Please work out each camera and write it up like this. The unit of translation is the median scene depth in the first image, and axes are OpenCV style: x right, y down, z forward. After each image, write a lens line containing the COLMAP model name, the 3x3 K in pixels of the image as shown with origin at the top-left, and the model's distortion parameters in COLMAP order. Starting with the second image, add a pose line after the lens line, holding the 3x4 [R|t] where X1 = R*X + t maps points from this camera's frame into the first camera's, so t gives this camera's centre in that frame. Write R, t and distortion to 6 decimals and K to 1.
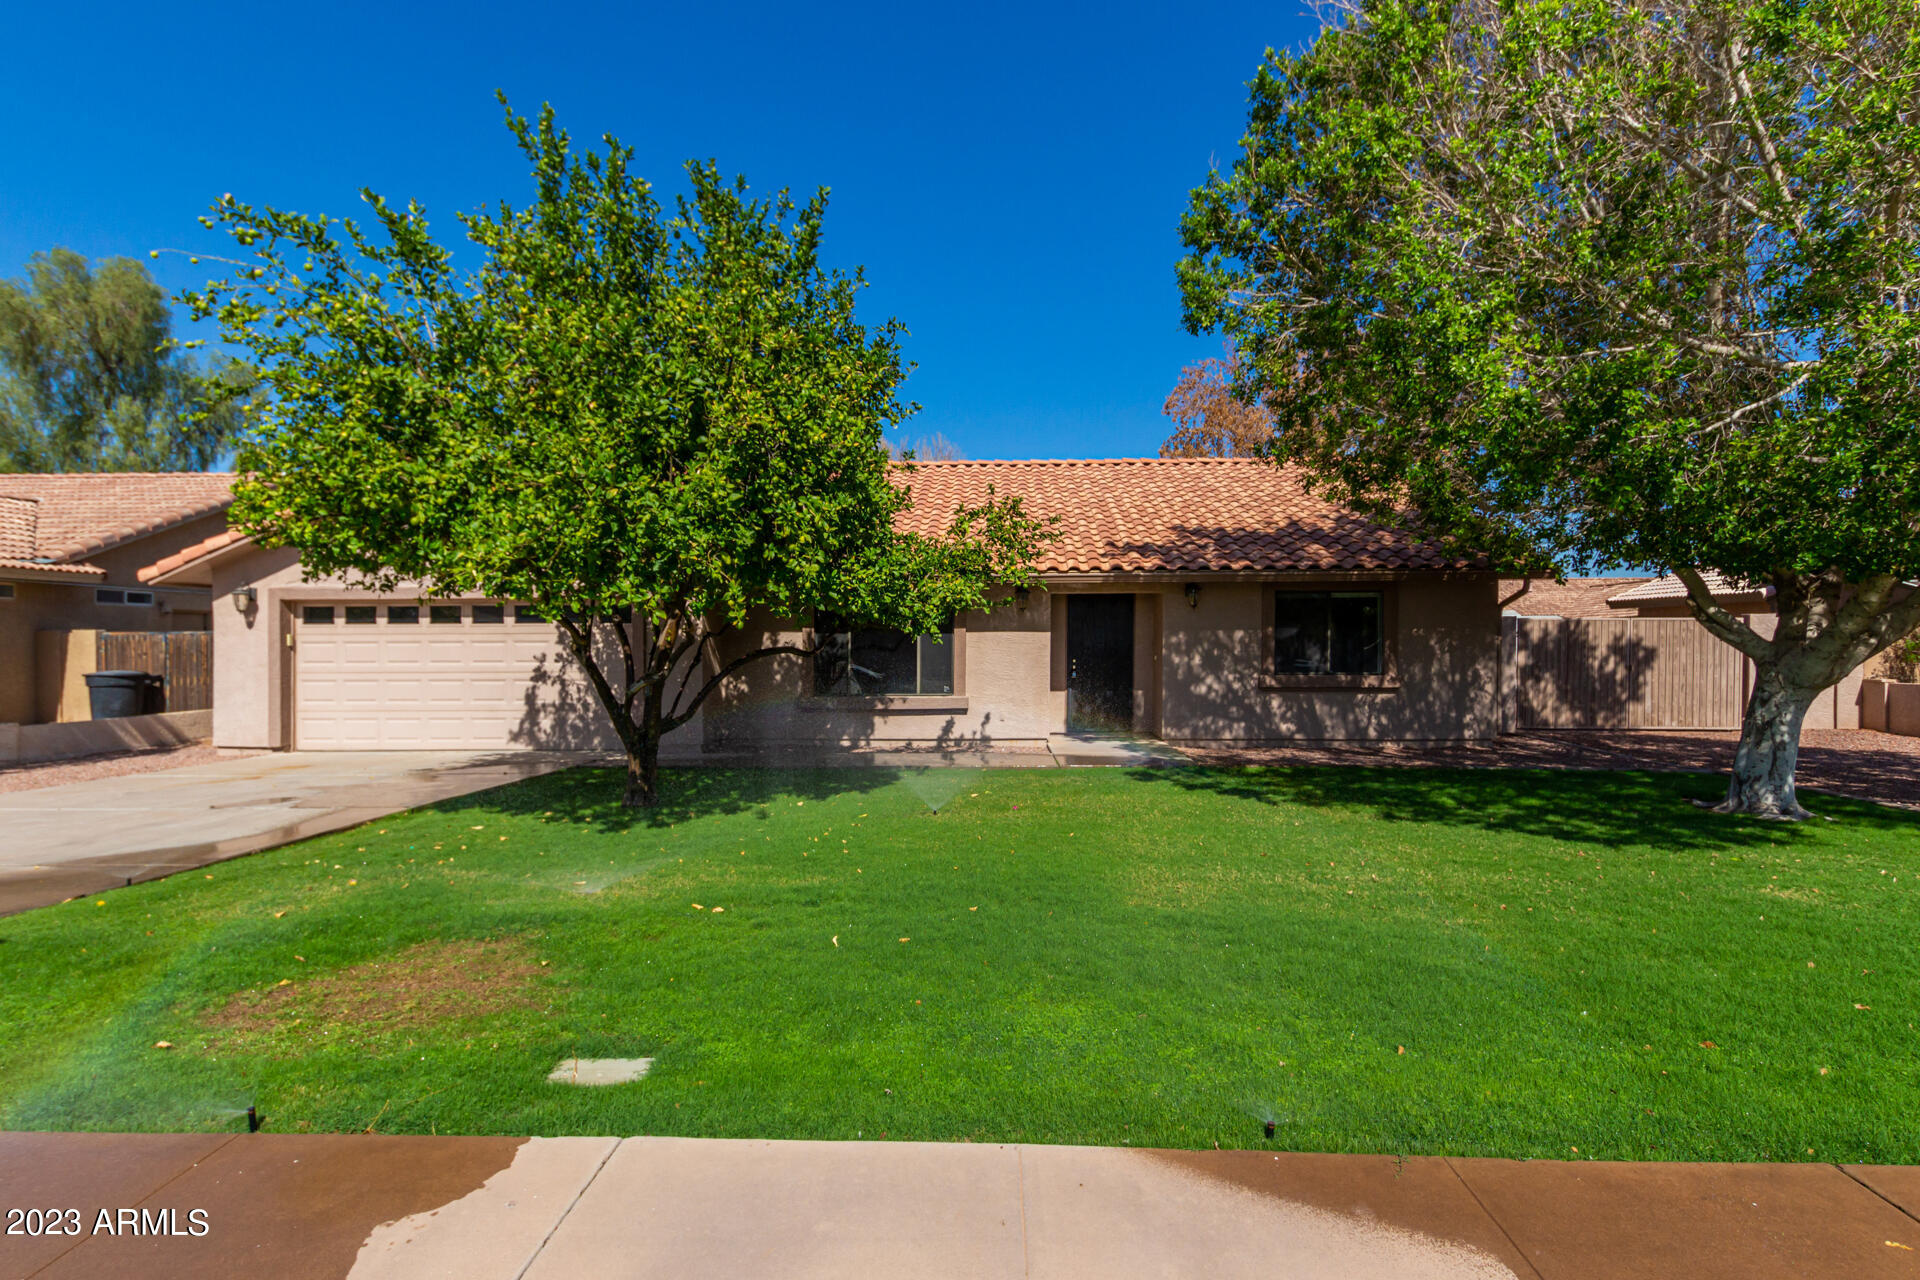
lens RADIAL K [[945.3, 0, 960.5], [0, 945.3, 644.3], [0, 0, 1]] dist [0.000284, -0.000086]
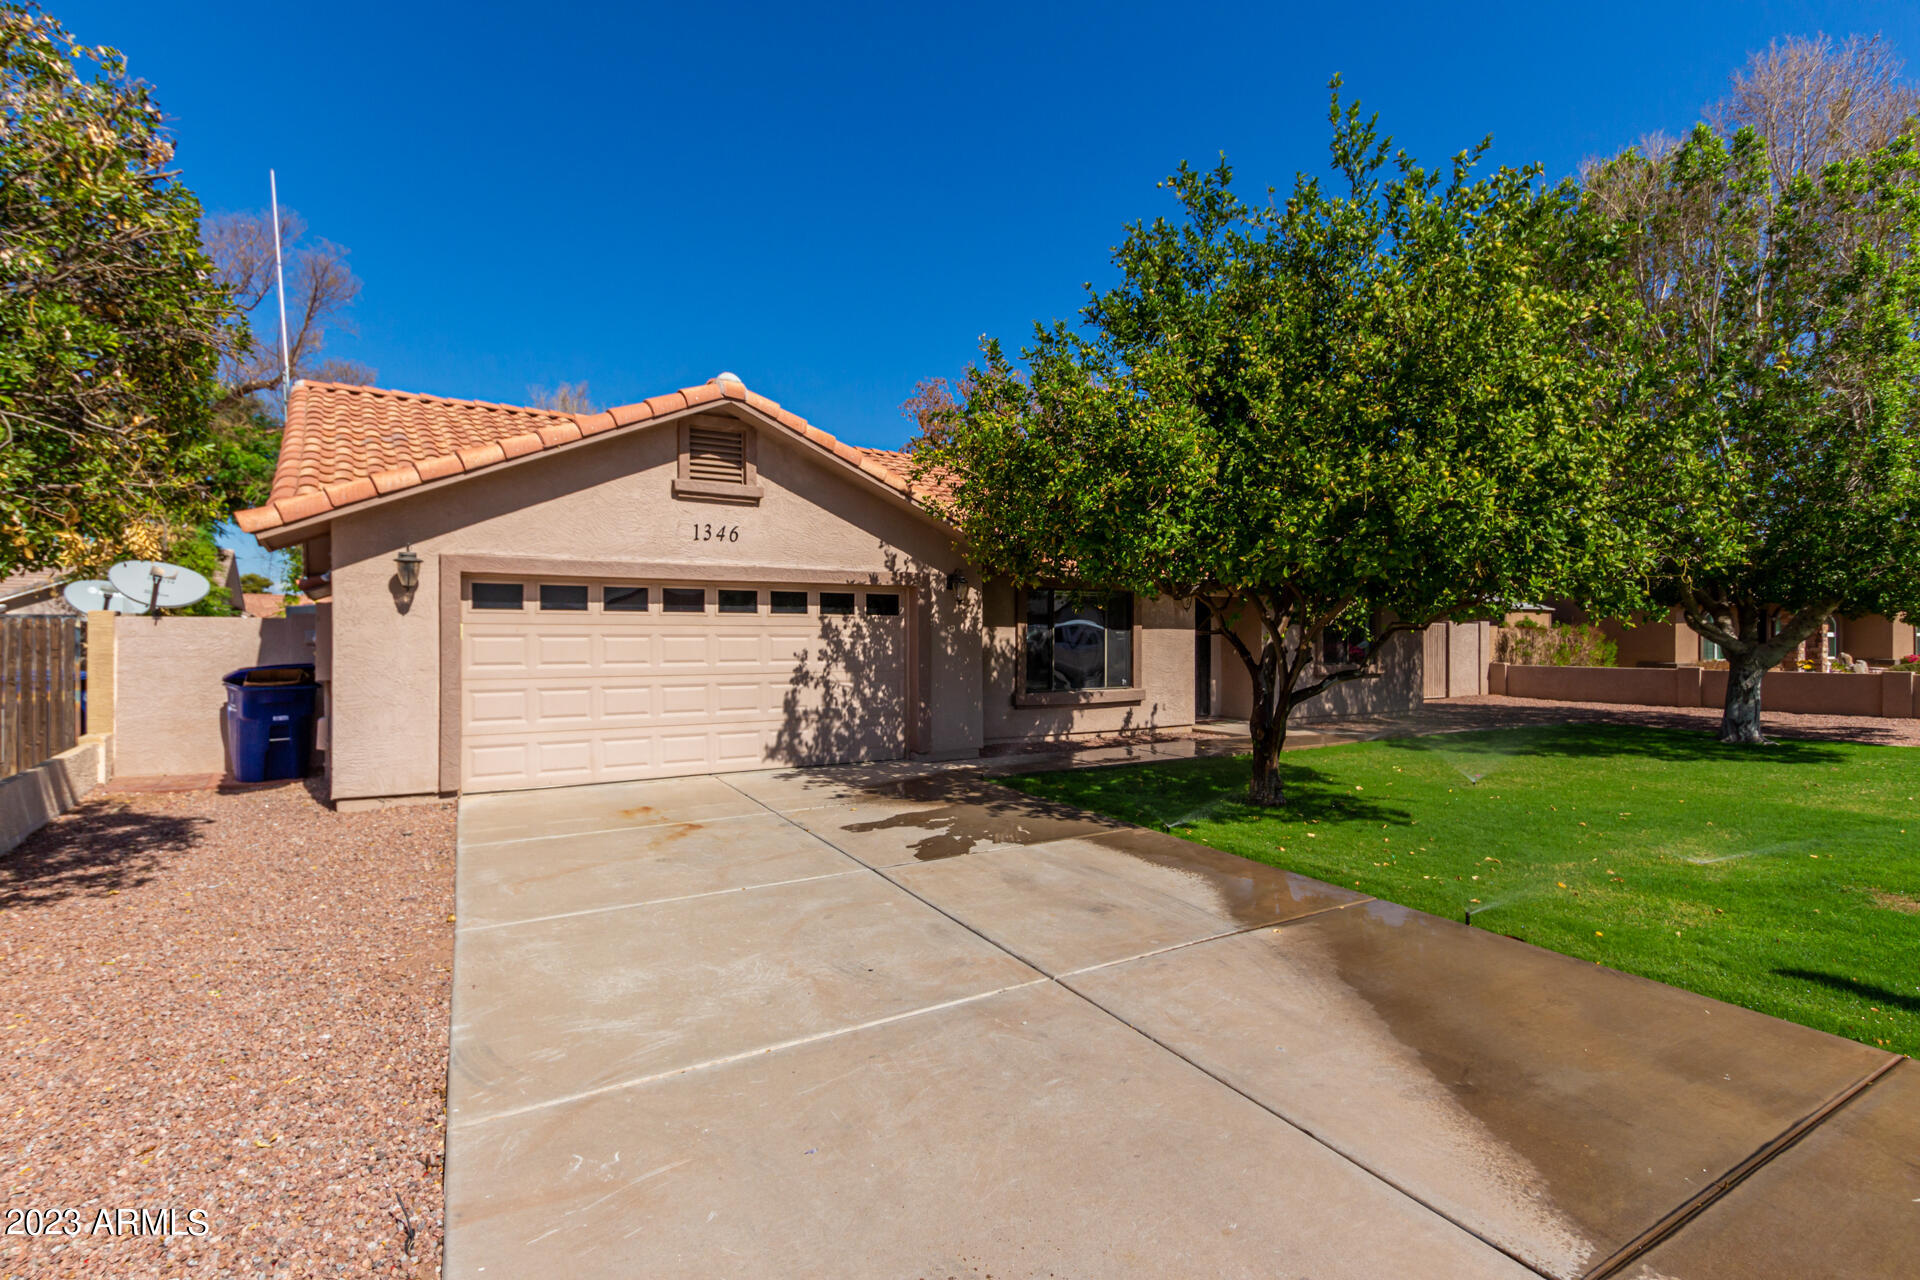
lens RADIAL K [[945.3, 0, 957.8], [0, 945.3, 638.7], [0, 0, 1]] dist [0.000284, -0.000086]
pose [[0.829405, 0.003029, 0.558639, -0.792628], [-0.004908, 0.999986, 0.001864, -0.002346], [-0.558626, -0.004288, 0.829409, 0.238132]]
